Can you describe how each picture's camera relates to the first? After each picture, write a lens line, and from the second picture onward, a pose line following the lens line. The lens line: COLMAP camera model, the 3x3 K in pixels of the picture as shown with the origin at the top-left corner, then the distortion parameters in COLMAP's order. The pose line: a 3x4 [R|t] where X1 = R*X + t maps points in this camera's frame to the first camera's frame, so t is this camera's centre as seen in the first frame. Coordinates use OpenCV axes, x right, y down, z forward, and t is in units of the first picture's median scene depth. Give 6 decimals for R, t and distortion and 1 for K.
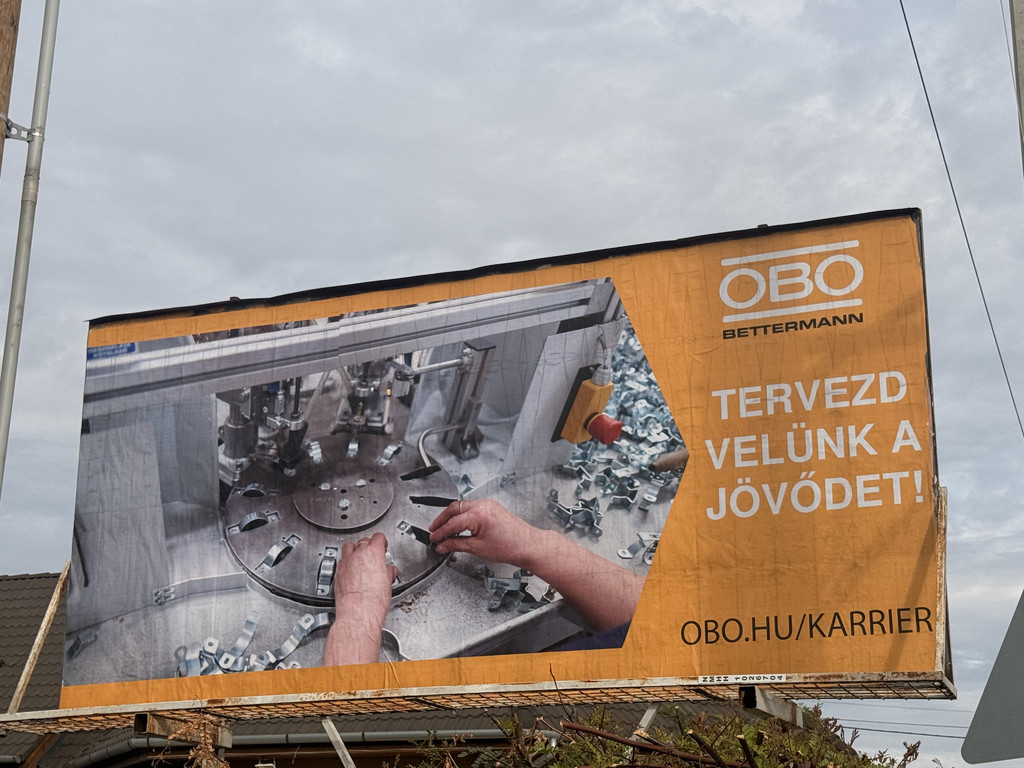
lens RADIAL K [[1557.1, 0, 583.6], [0, 1557.1, 447.9], [0, 0, 1]] dist [0.143013, 0.000000]
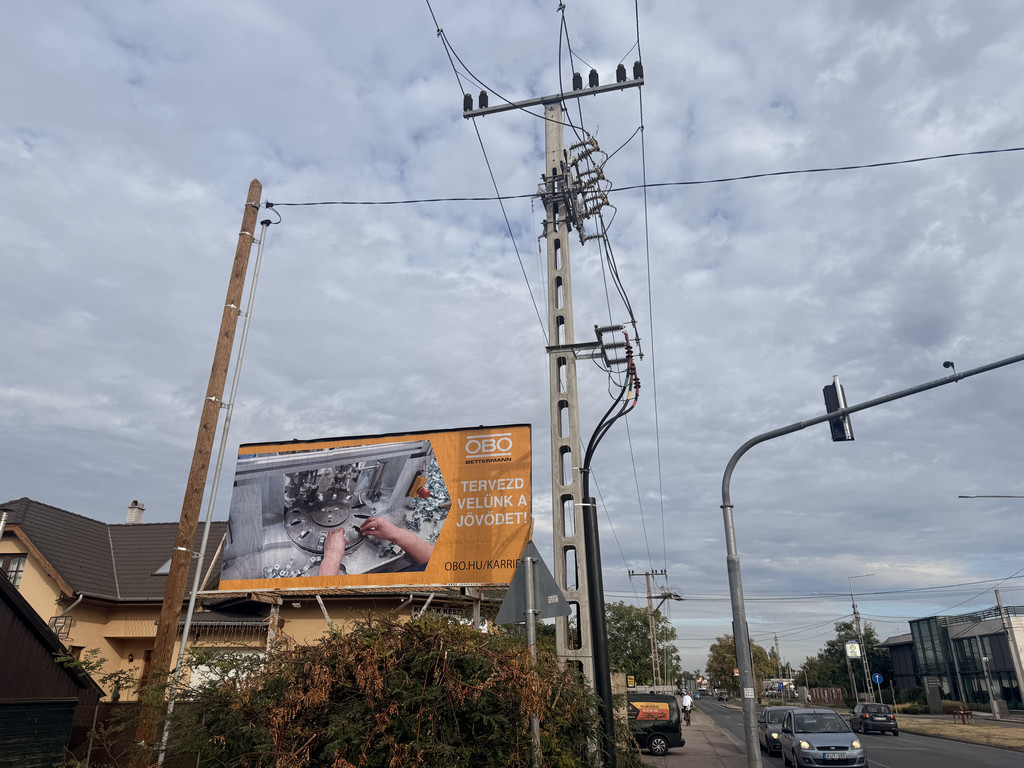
lens RADIAL K [[713.1, 0, 526.3], [0, 713.1, 377.7], [0, 0, 1]] dist [0.074612, -0.073477]
pose [[0.991633, 0.062145, 0.113146, 0.038328], [-0.046381, 0.989487, -0.136983, -0.056769], [-0.120469, 0.130589, 0.984090, -0.375599]]
